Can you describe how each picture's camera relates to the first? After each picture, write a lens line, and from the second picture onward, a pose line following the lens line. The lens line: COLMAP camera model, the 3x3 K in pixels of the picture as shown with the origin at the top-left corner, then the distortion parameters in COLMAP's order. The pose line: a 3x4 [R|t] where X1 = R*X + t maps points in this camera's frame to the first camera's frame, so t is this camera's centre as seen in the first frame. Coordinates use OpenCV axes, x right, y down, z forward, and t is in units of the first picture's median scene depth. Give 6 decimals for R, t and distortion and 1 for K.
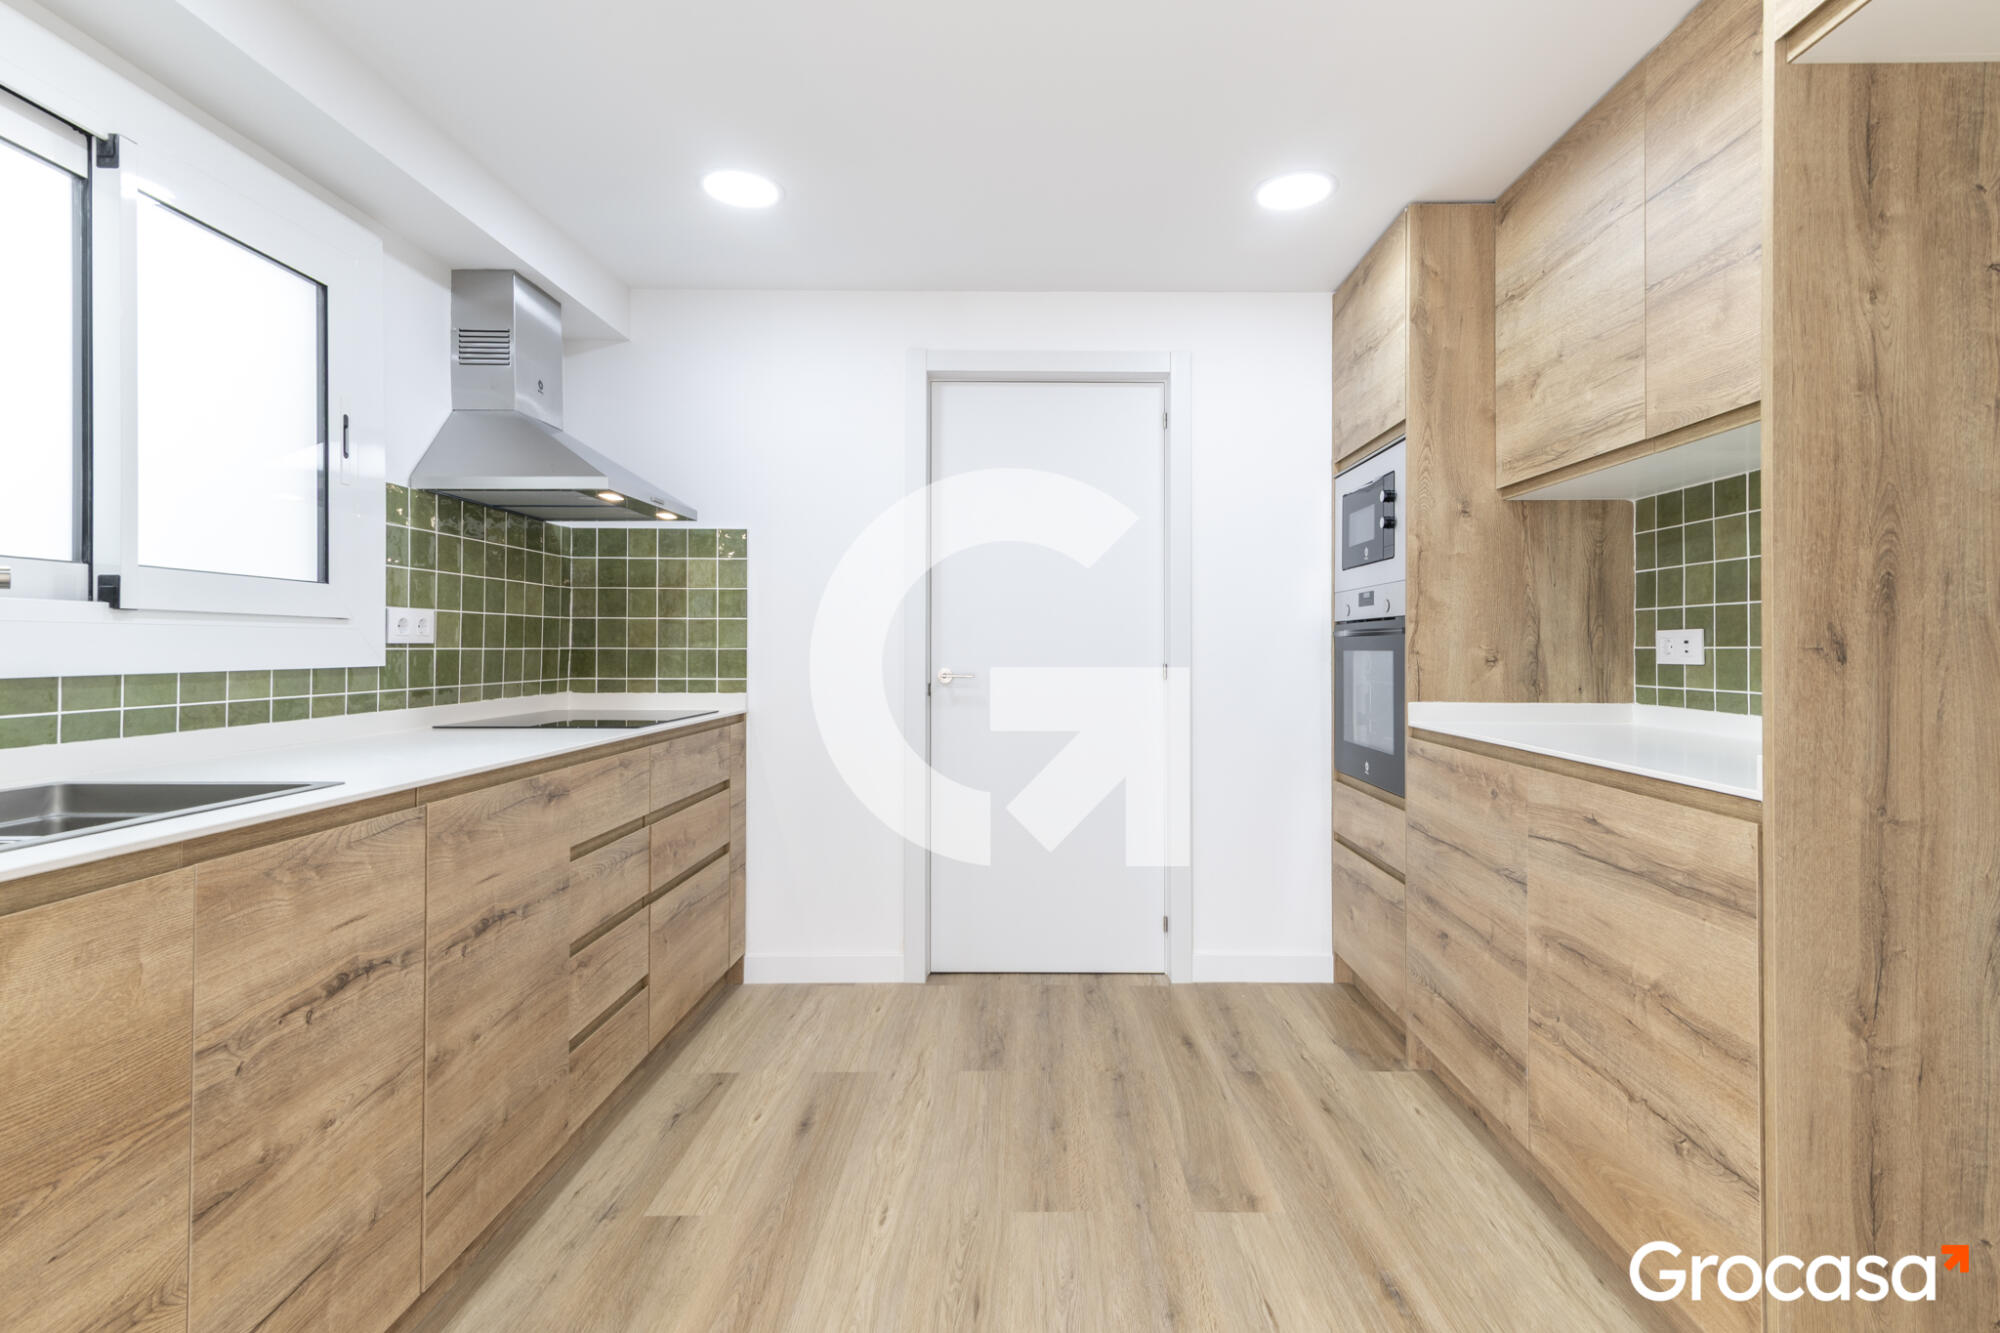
lens RADIAL K [[929.3, 0, 1038.6], [0, 929.3, 641.4], [0, 0, 1]] dist [0.012870, -0.001668]
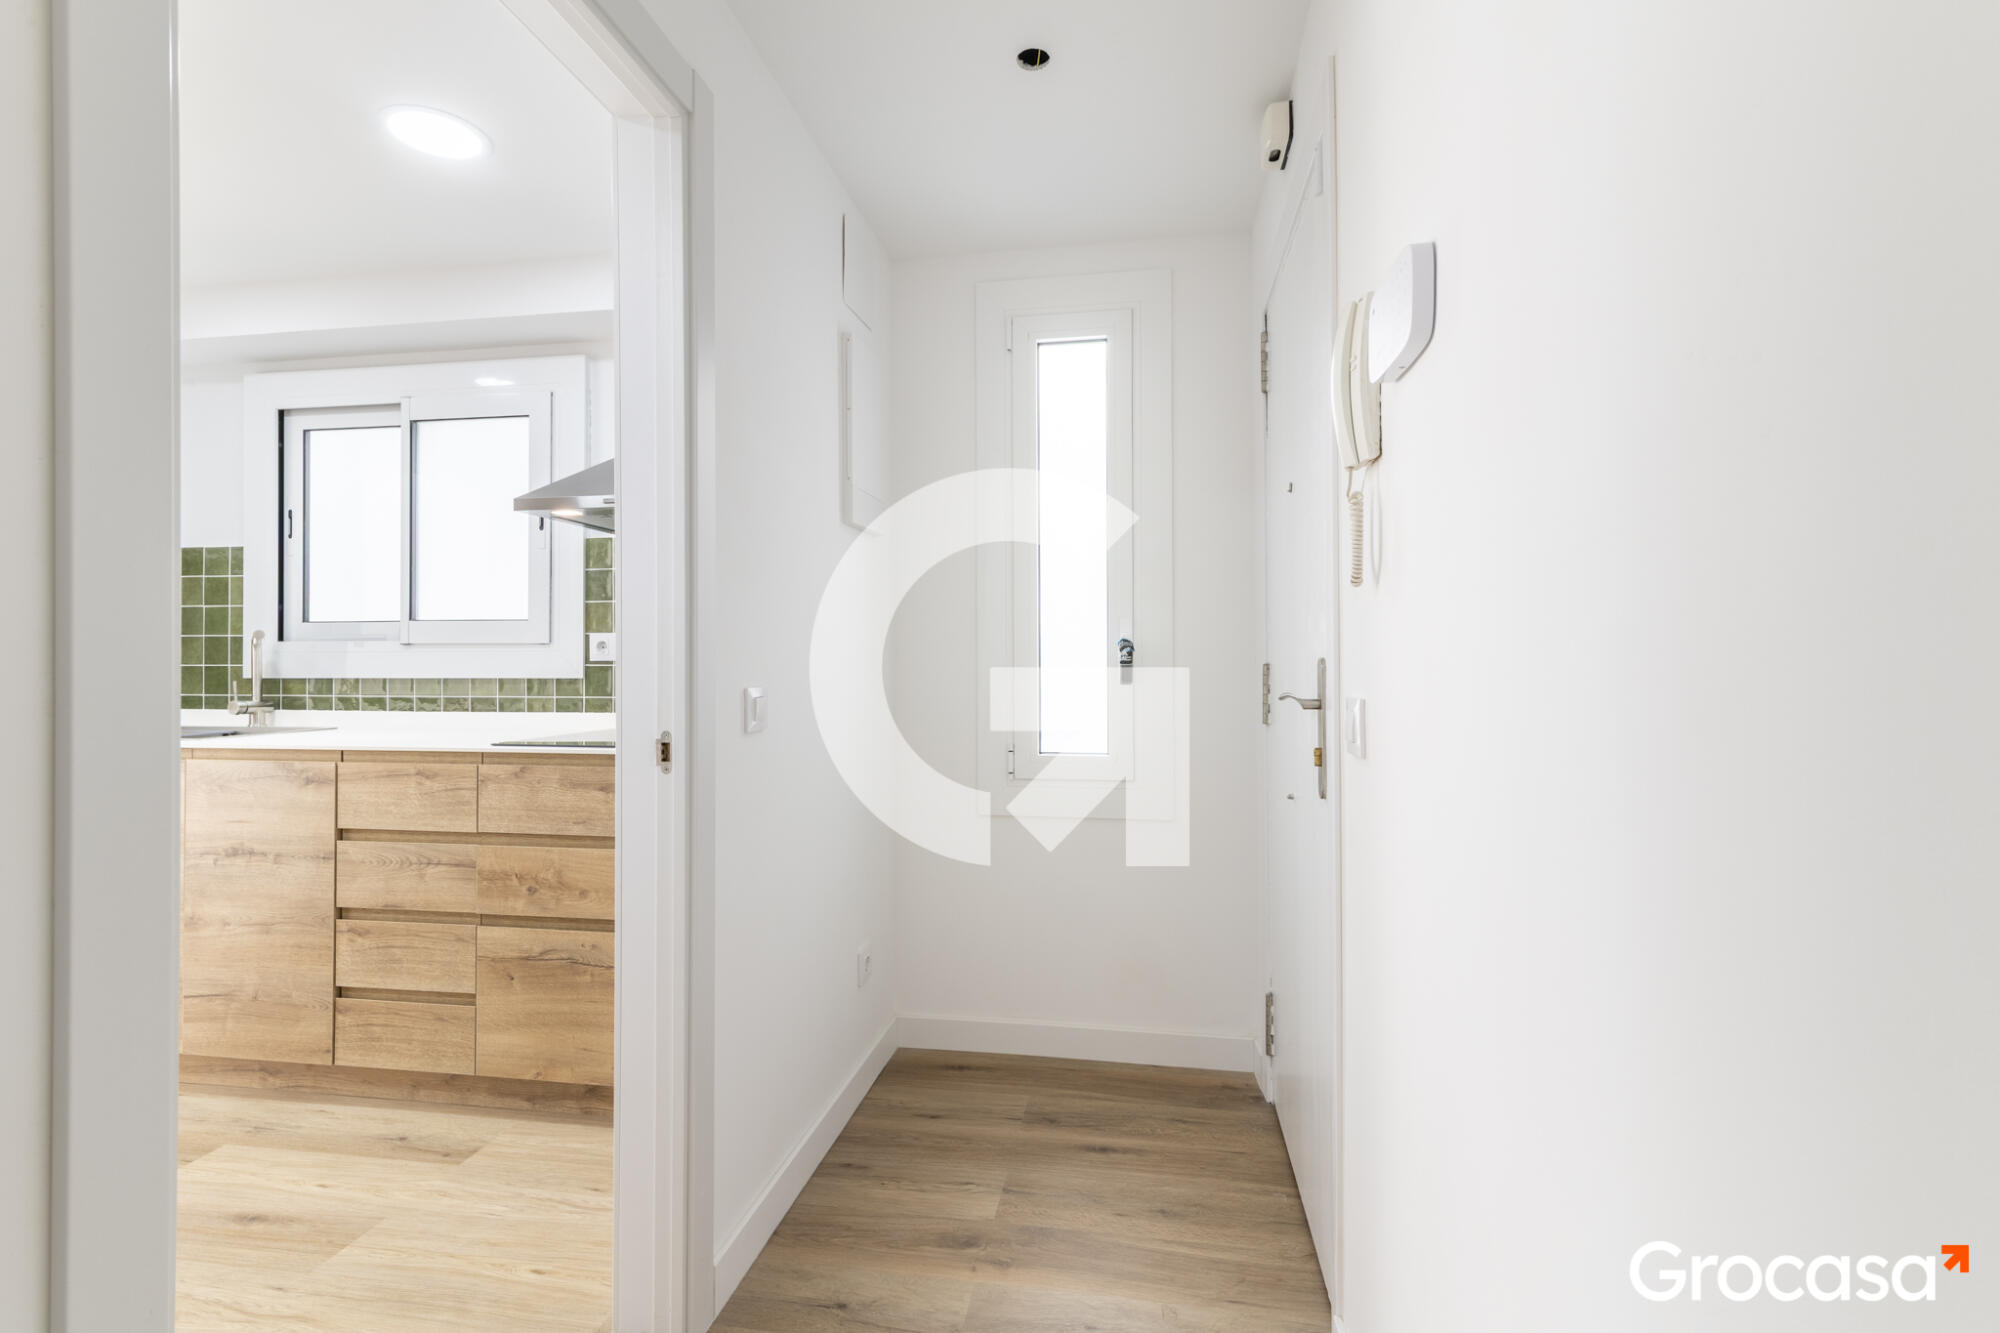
lens RADIAL K [[907.9, 0, 997.4], [0, 907.9, 656.5], [0, 0, 1]] dist [0.014487, -0.000596]
pose [[-0.177621, -0.004685, -0.984088, 0.509371], [0.006464, 0.999962, -0.005927, 0.007904], [0.984078, -0.007414, -0.177584, 1.994415]]
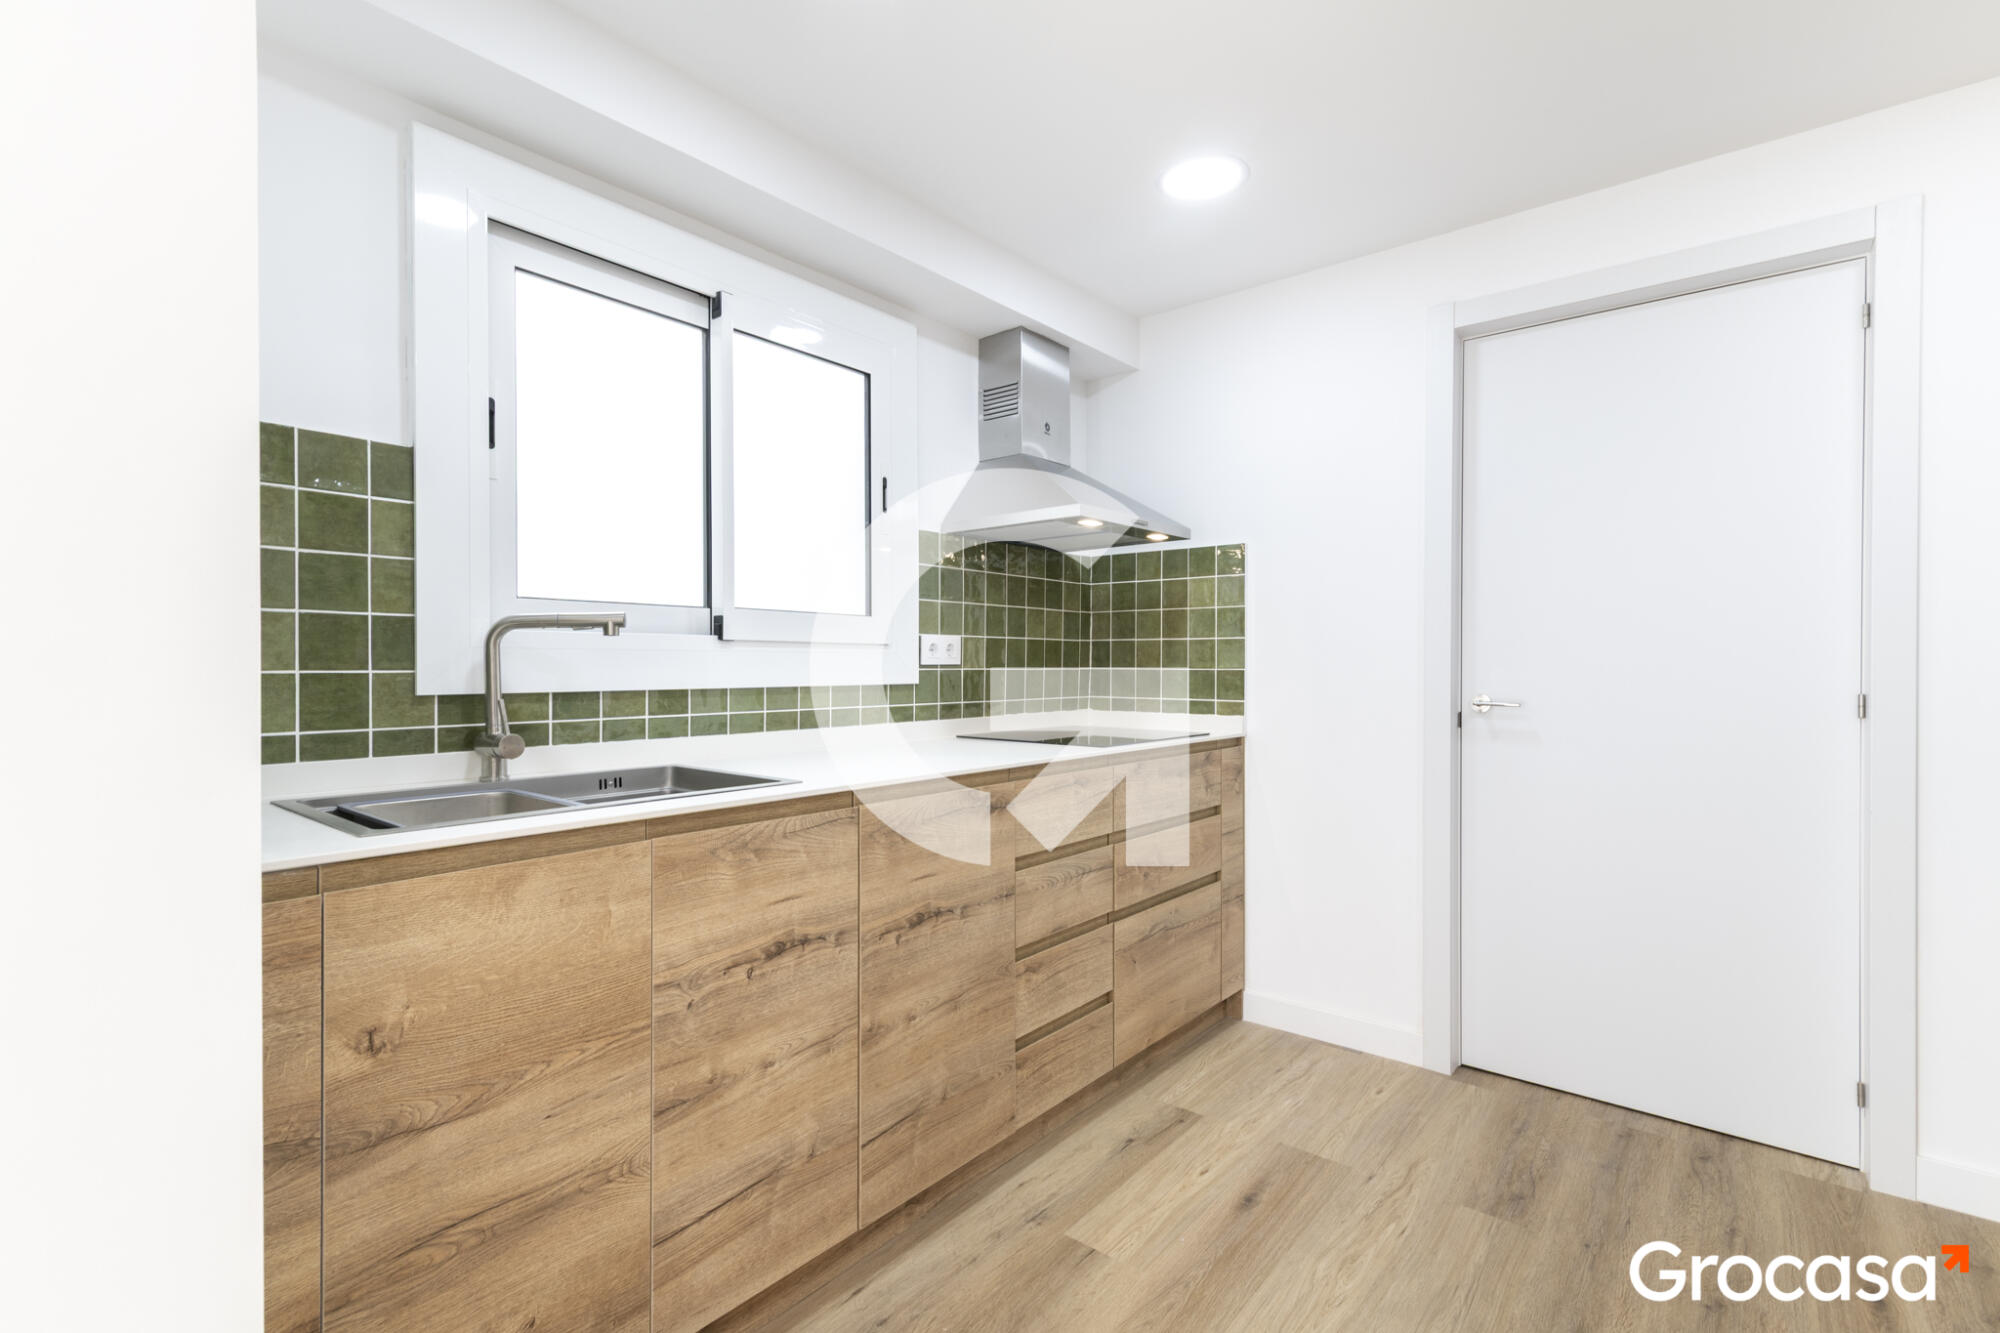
lens RADIAL K [[909.6, 0, 990.4], [0, 909.6, 673.4], [0, 0, 1]] dist [0.013363, -0.001242]
pose [[0.762603, 0.004565, -0.646851, 0.137777], [0.004313, 0.999917, 0.012141, -0.000593], [0.646853, -0.012048, 0.762520, 0.189592]]
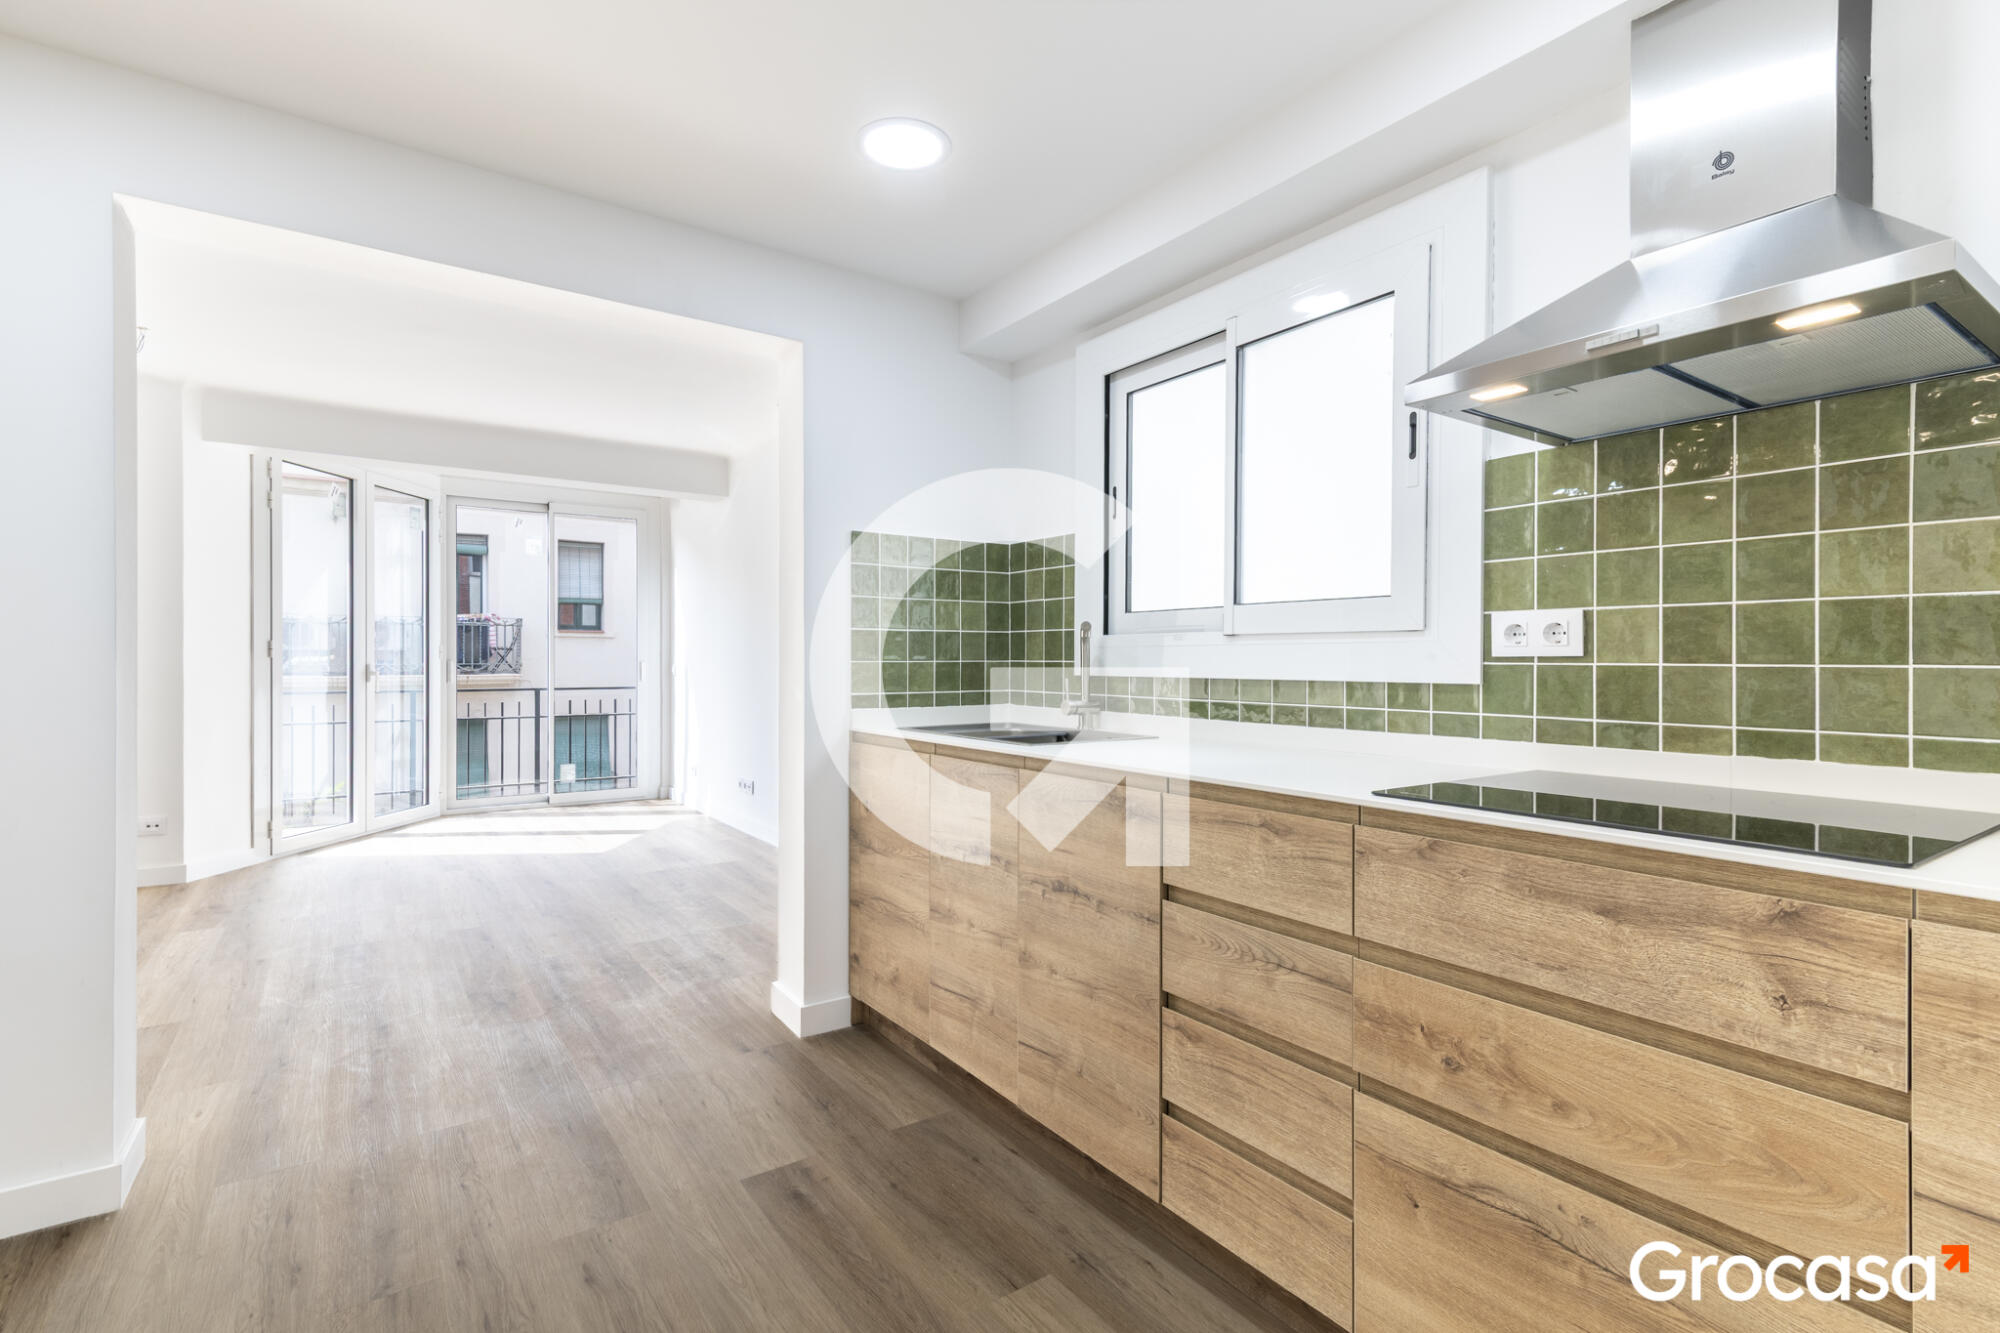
lens RADIAL K [[914.7, 0, 1000.0], [0, 914.7, 666.5], [0, 0, 1]] dist [0.017254, -0.000544]
pose [[-0.821302, 0.001940, -0.570491, 0.126683], [0.000491, 0.999996, 0.002693, 0.009208], [0.570494, 0.001932, -0.821300, 1.577154]]
